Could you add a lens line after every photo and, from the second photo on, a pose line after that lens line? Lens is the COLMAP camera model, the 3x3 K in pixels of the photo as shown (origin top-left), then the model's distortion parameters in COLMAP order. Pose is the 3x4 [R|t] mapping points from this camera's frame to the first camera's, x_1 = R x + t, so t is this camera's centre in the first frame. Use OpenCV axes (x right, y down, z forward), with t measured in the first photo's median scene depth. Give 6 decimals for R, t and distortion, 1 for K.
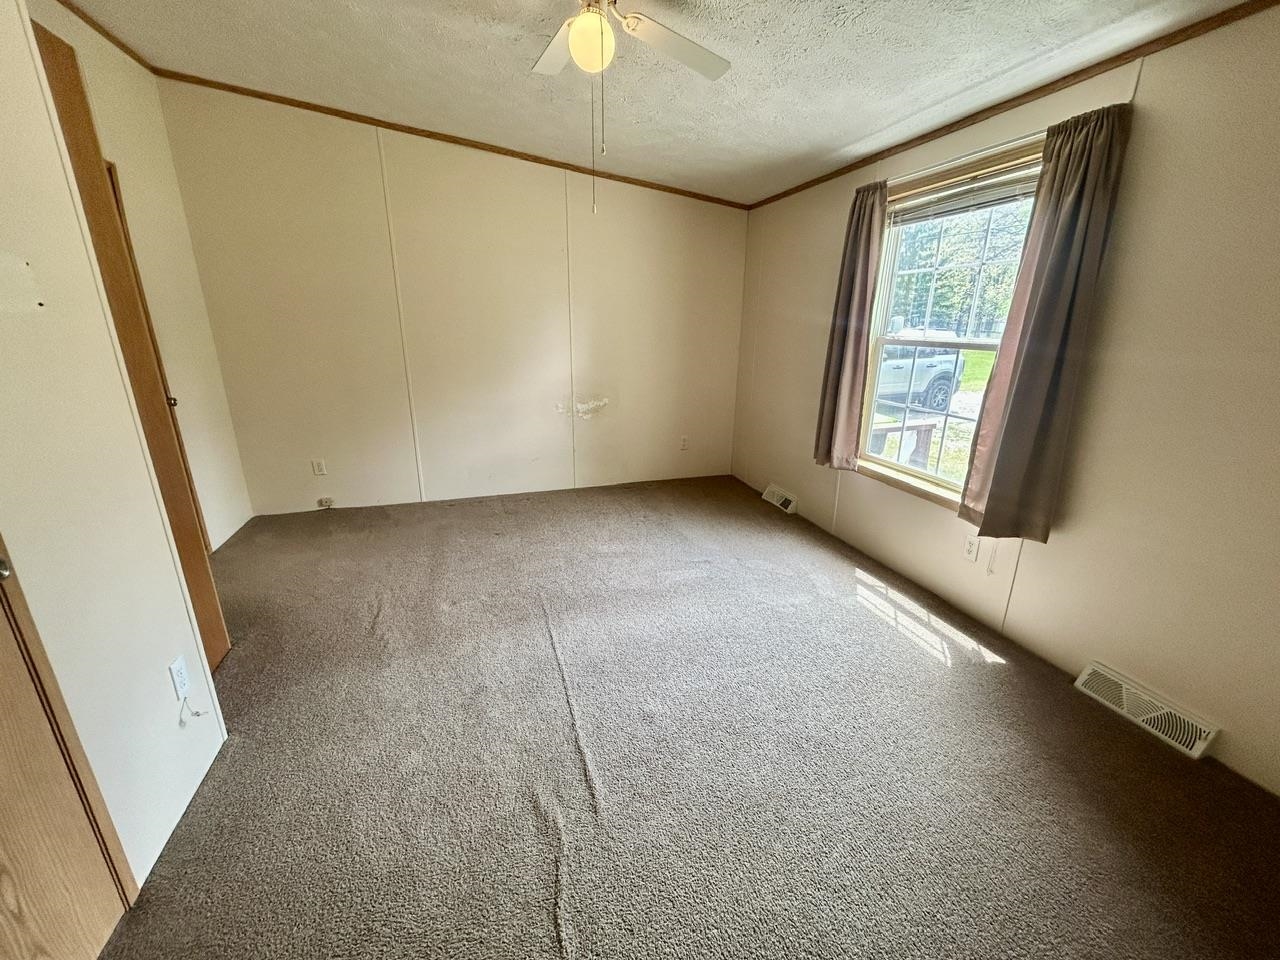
lens RADIAL K [[514.2, 0, 640.0], [0, 514.2, 480.0], [0, 0, 1]] dist [0.006714, 0.000048]
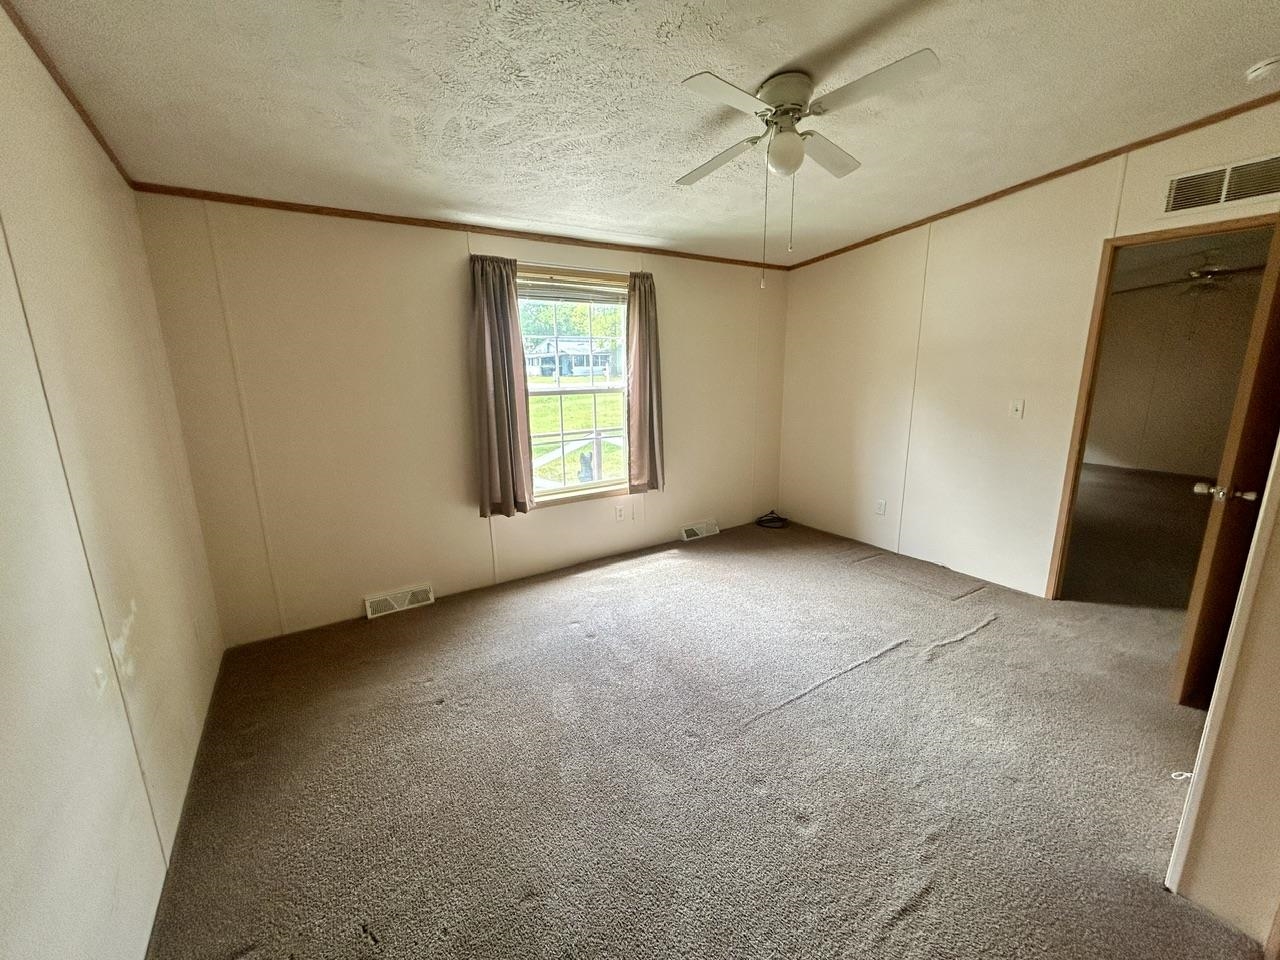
lens RADIAL K [[514.2, 0, 640.0], [0, 514.2, 480.0], [0, 0, 1]] dist [0.006714, 0.000048]
pose [[-0.260276, -0.212041, 0.941964, -0.799859], [0.301146, 0.909094, 0.287852, -0.377237], [-0.917370, 0.358589, -0.172760, 1.120895]]
